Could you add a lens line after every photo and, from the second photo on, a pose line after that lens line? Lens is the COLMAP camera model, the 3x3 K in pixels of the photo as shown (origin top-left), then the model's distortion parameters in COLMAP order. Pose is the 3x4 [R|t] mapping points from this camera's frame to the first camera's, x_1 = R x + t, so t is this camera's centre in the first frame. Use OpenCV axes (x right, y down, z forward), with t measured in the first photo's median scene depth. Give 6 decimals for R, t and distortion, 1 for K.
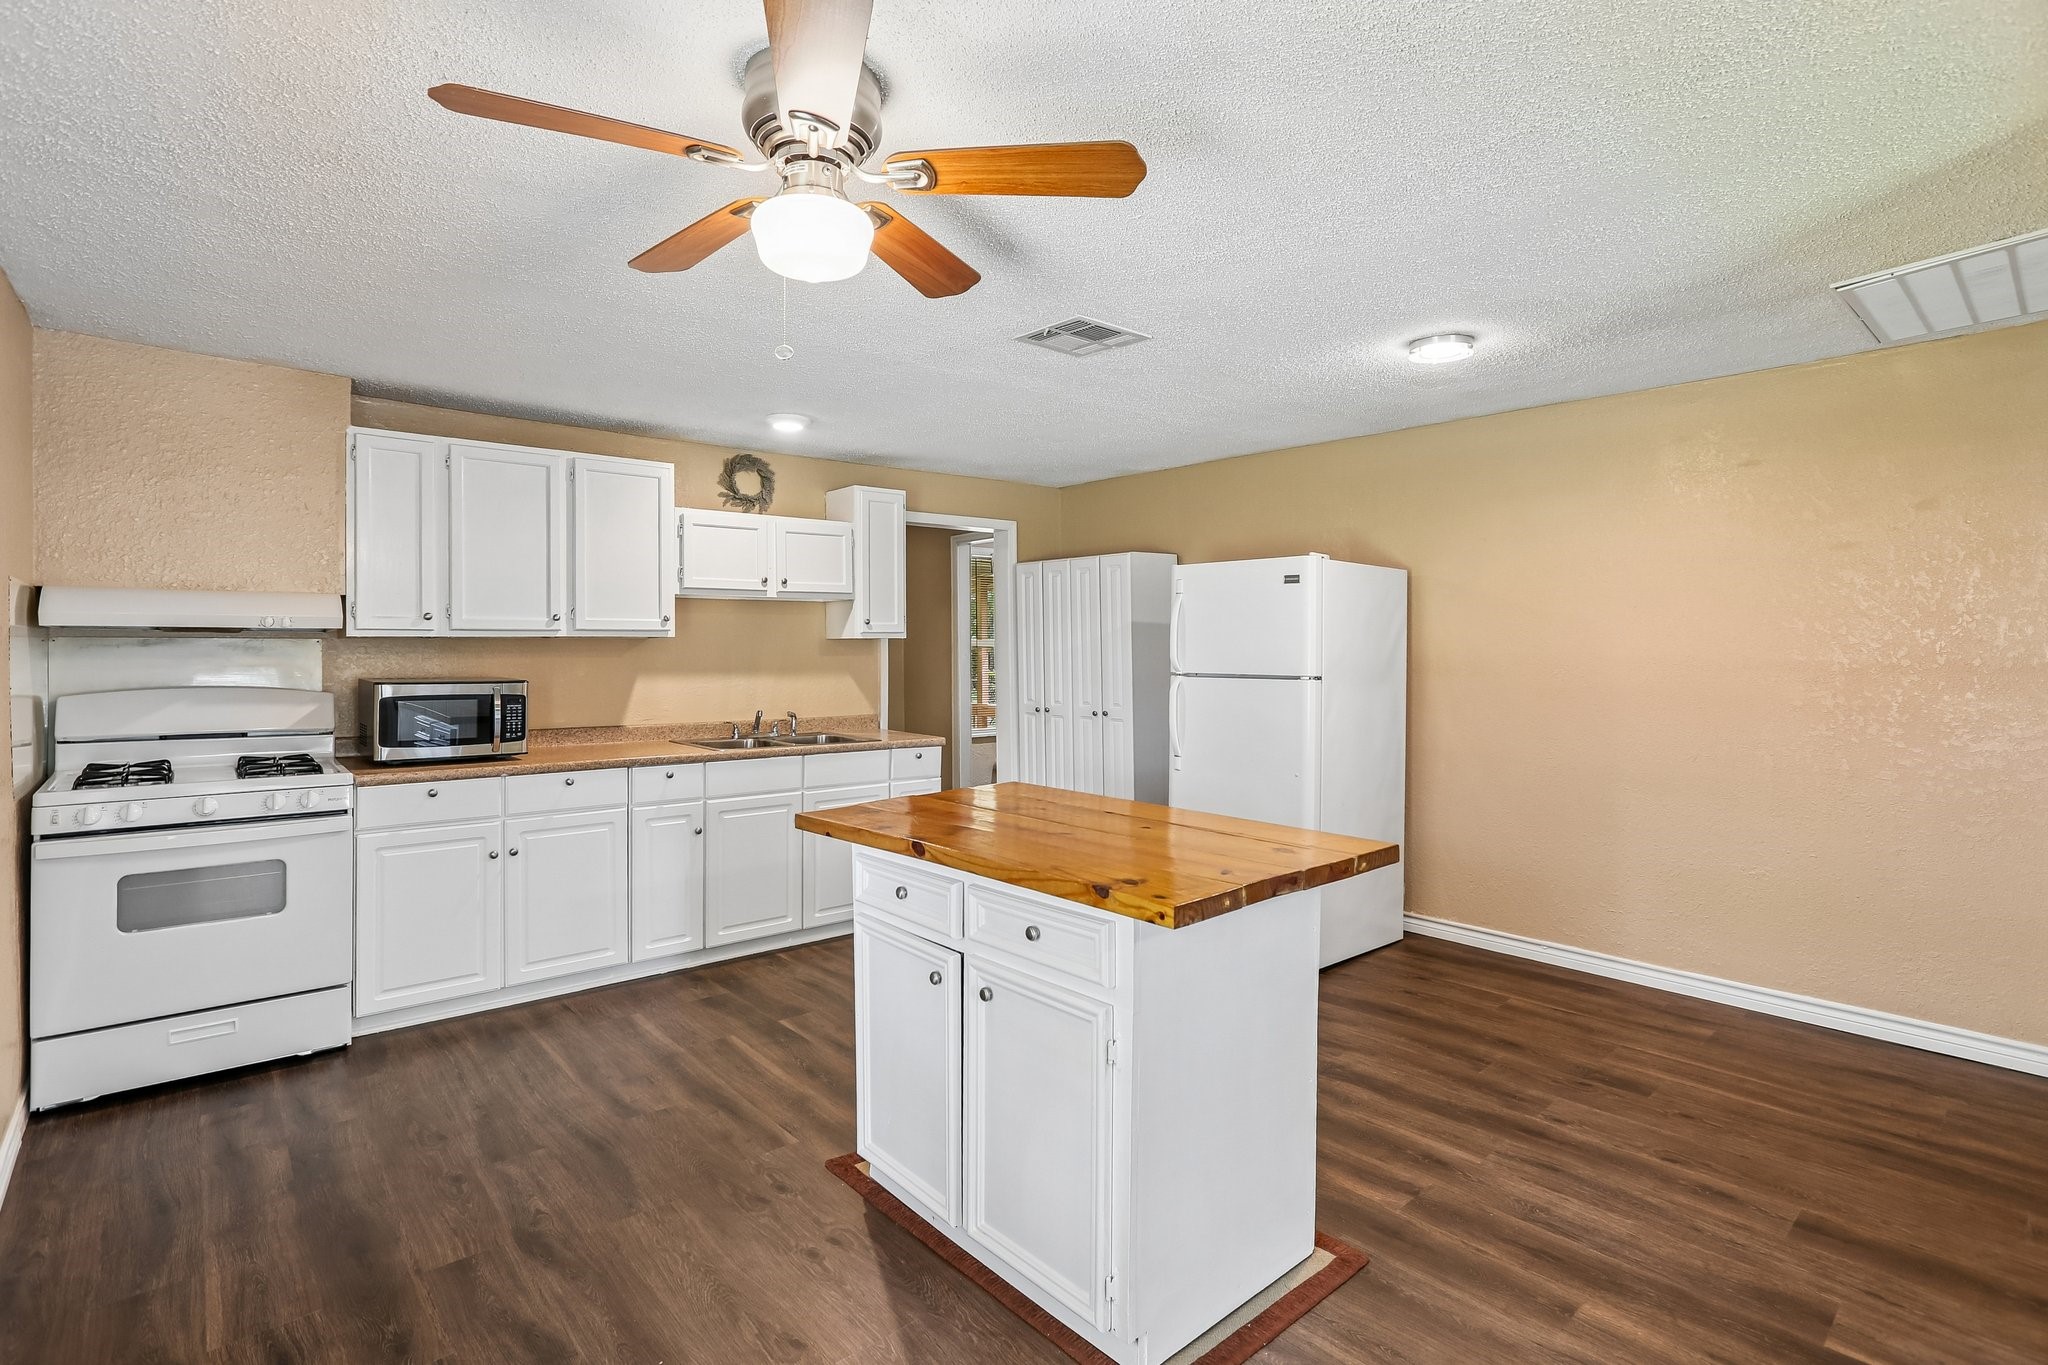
lens RADIAL K [[949.7, 0, 995.3], [0, 949.7, 656.1], [0, 0, 1]] dist [-0.039986, 0.008992]
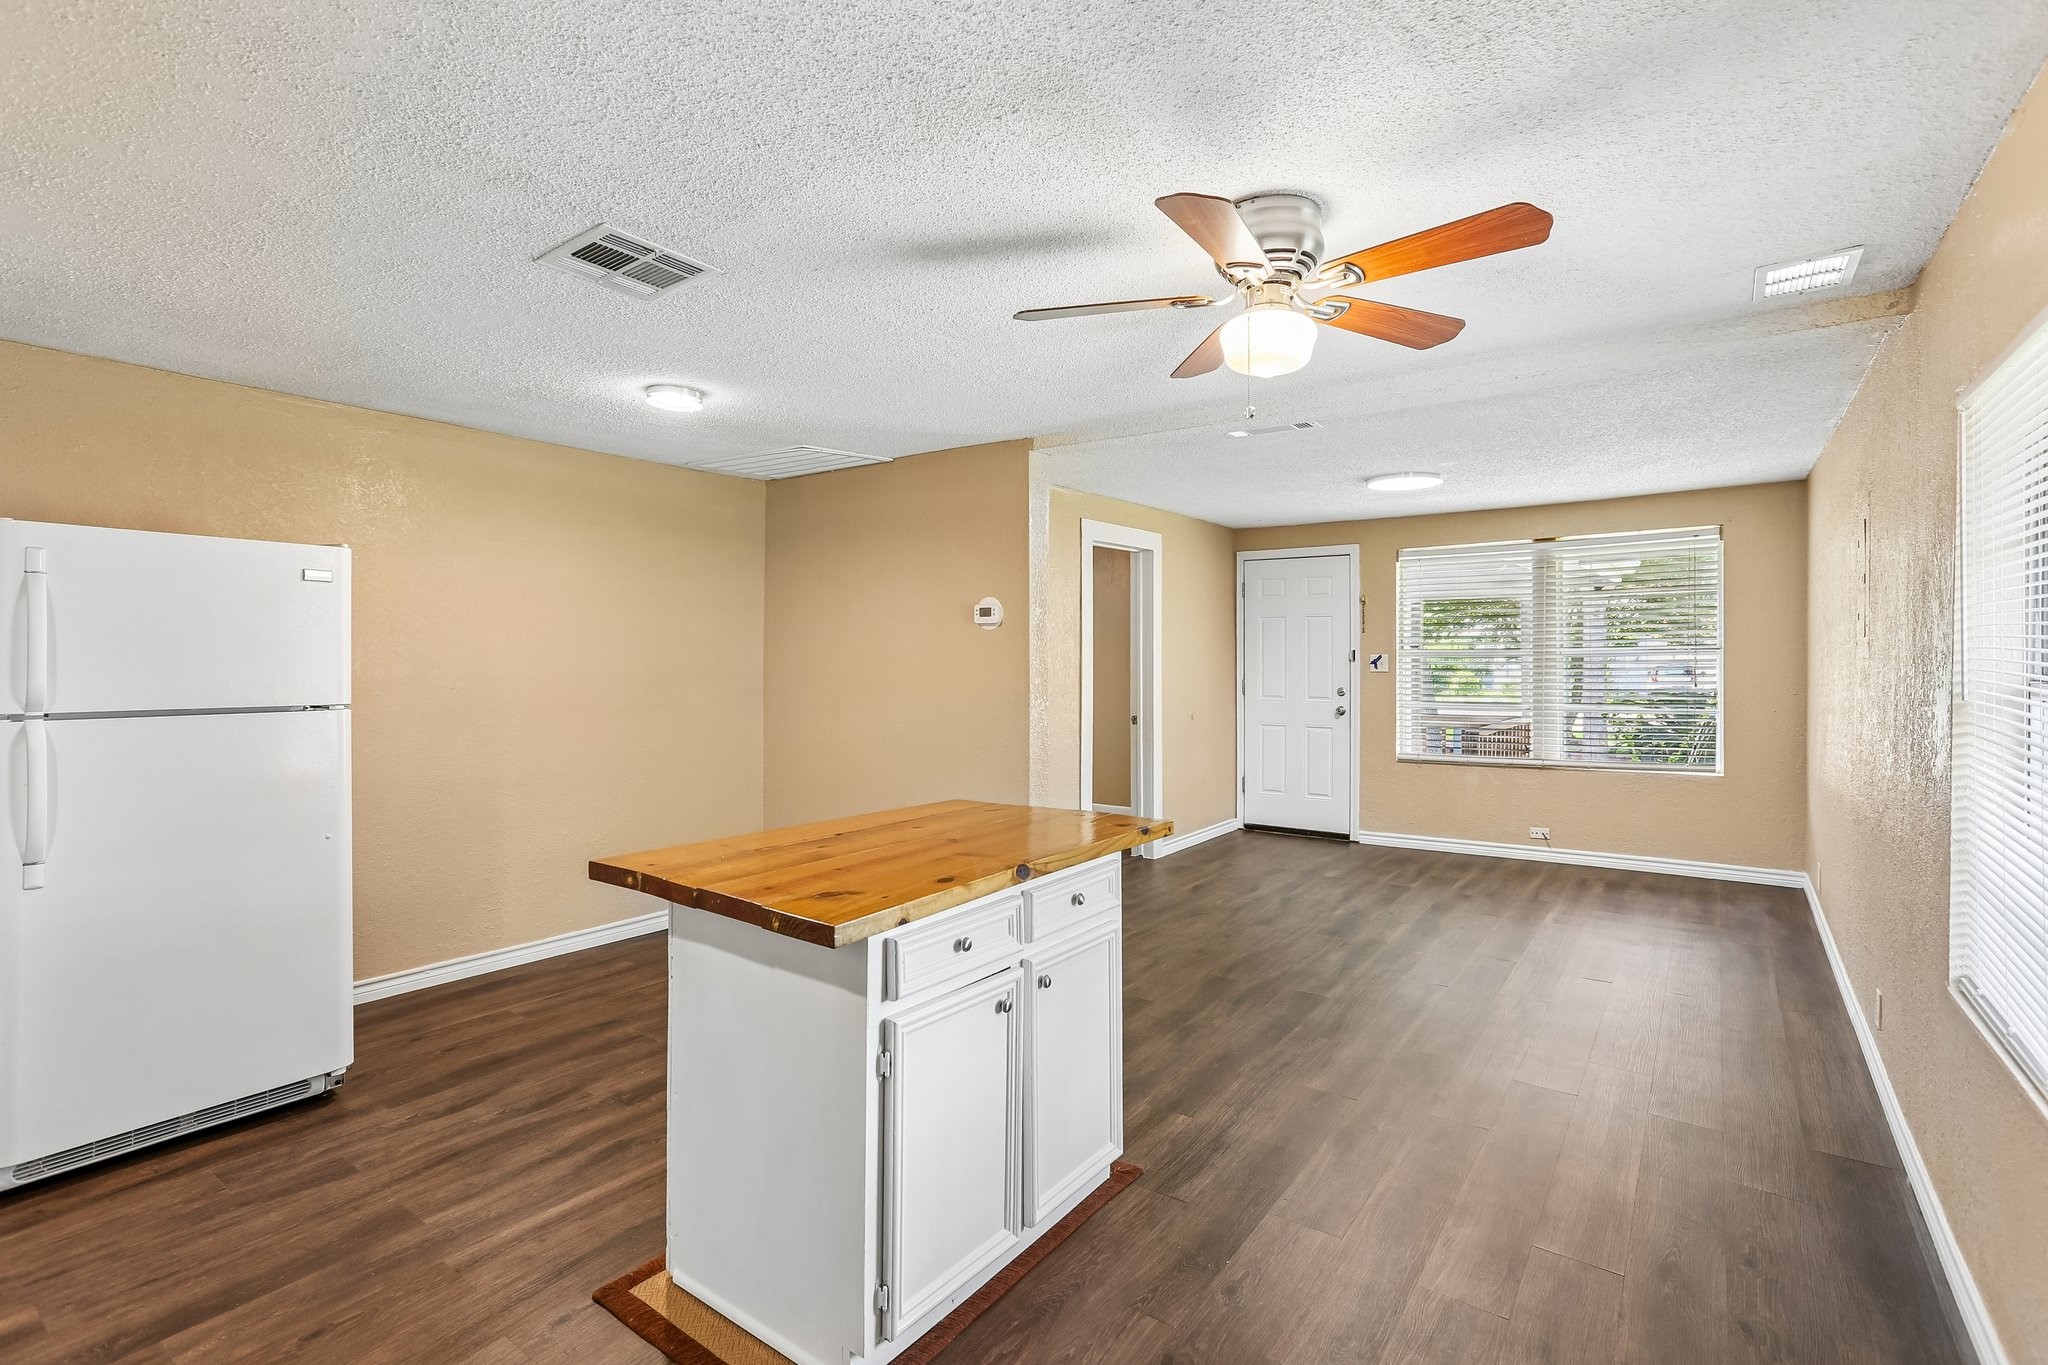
lens RADIAL K [[950.2, 0, 1024.6], [0, 950.2, 664.9], [0, 0, 1]] dist [-0.003872, 0.000321]
pose [[-0.218868, -0.002127, 0.975752, -0.614839], [0.011611, 0.999921, 0.004784, -0.008148], [-0.975685, 0.012377, -0.218826, 0.716922]]
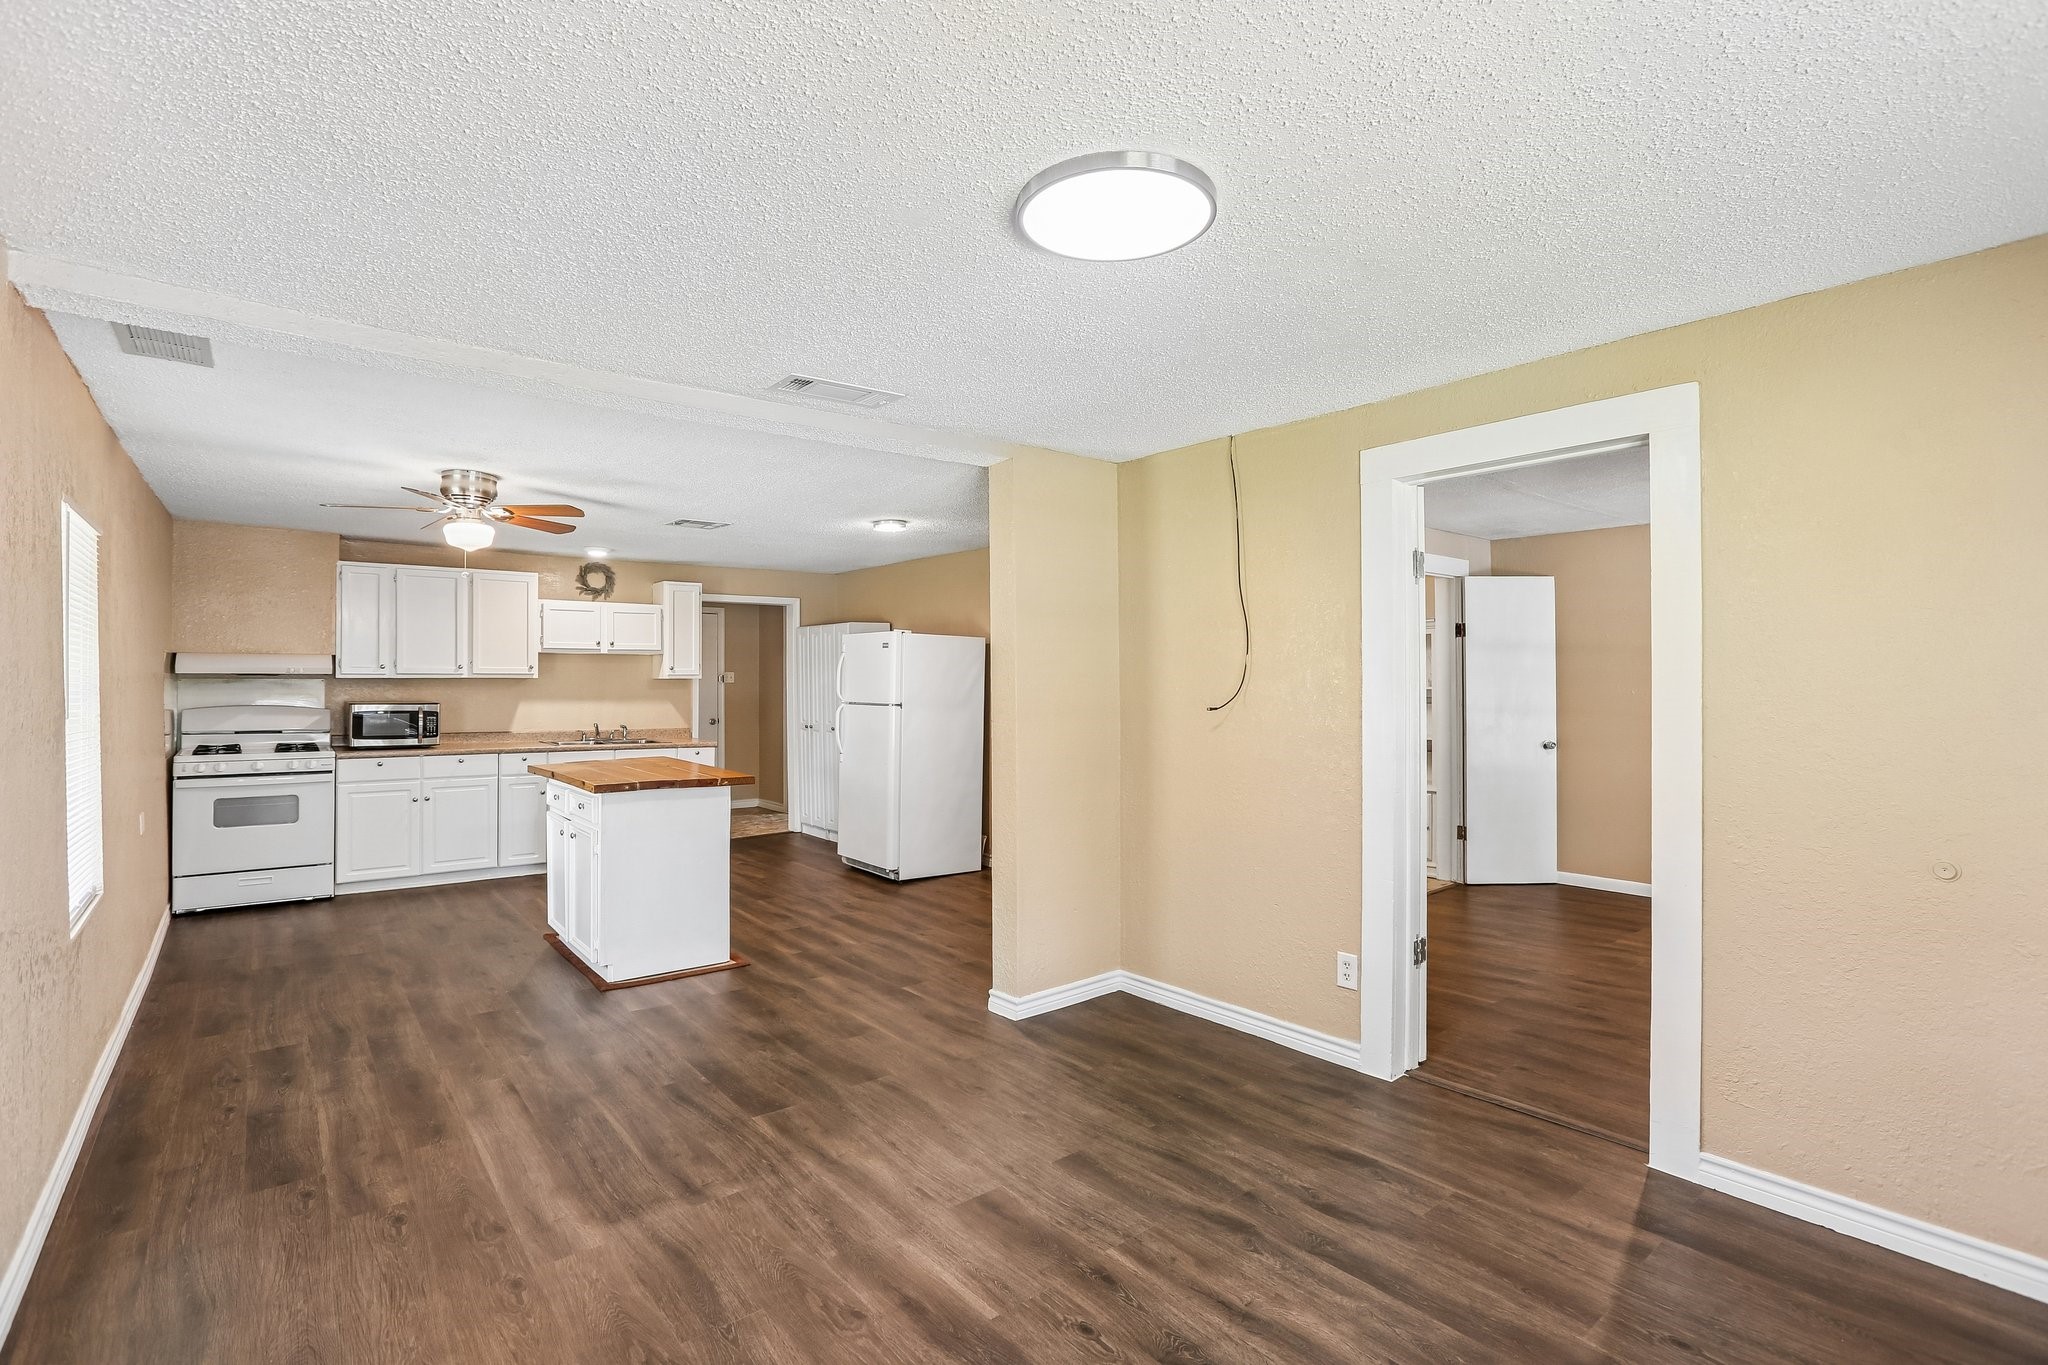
lens RADIAL K [[954.9, 0, 1030.1], [0, 954.9, 689.9], [0, 0, 1]] dist [-0.030265, 0.000869]
pose [[0.999424, 0.004773, -0.033605, 0.687107], [-0.004686, 0.999985, 0.002679, -0.008880], [0.033617, -0.002520, 0.999432, -0.748745]]
